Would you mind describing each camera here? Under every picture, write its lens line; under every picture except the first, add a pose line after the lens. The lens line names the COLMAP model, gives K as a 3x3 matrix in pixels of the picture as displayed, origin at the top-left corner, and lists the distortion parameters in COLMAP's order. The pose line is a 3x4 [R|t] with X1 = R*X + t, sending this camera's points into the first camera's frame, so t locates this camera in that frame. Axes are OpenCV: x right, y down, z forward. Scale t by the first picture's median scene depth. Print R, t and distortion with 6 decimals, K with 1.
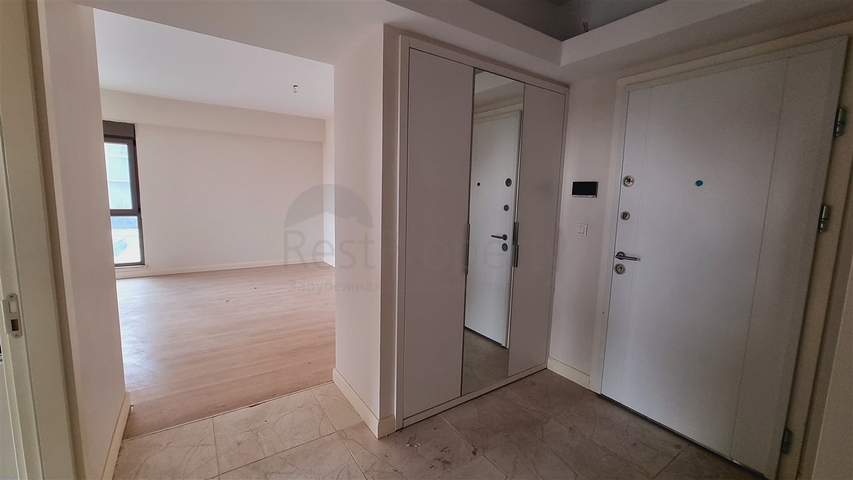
lens RADIAL K [[351.7, 0, 426.5], [0, 351.7, 240.0], [0, 0, 1]] dist [-0.003171, 0.000205]
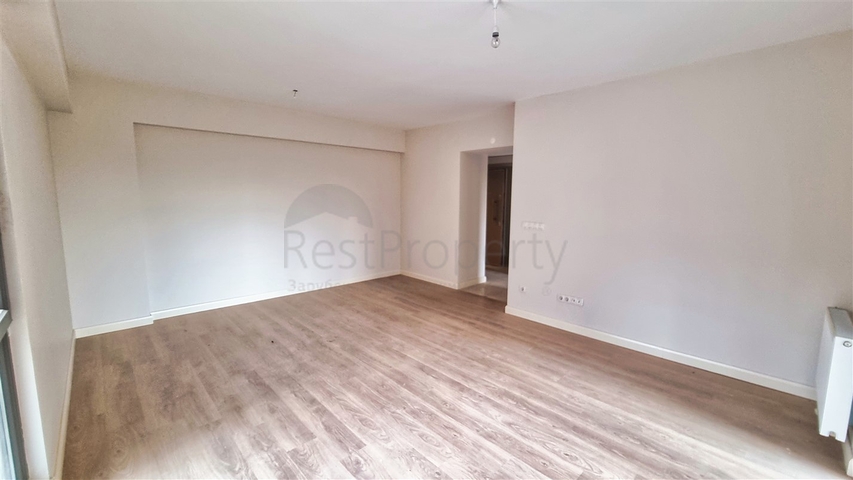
lens RADIAL K [[351.7, 0, 426.5], [0, 351.7, 240.0], [0, 0, 1]] dist [-0.003171, 0.000205]
pose [[-0.151327, -0.151381, 0.976823, -1.461925], [0.123246, 0.977603, 0.170595, -0.187238], [-0.980770, 0.146206, -0.129281, 0.898903]]
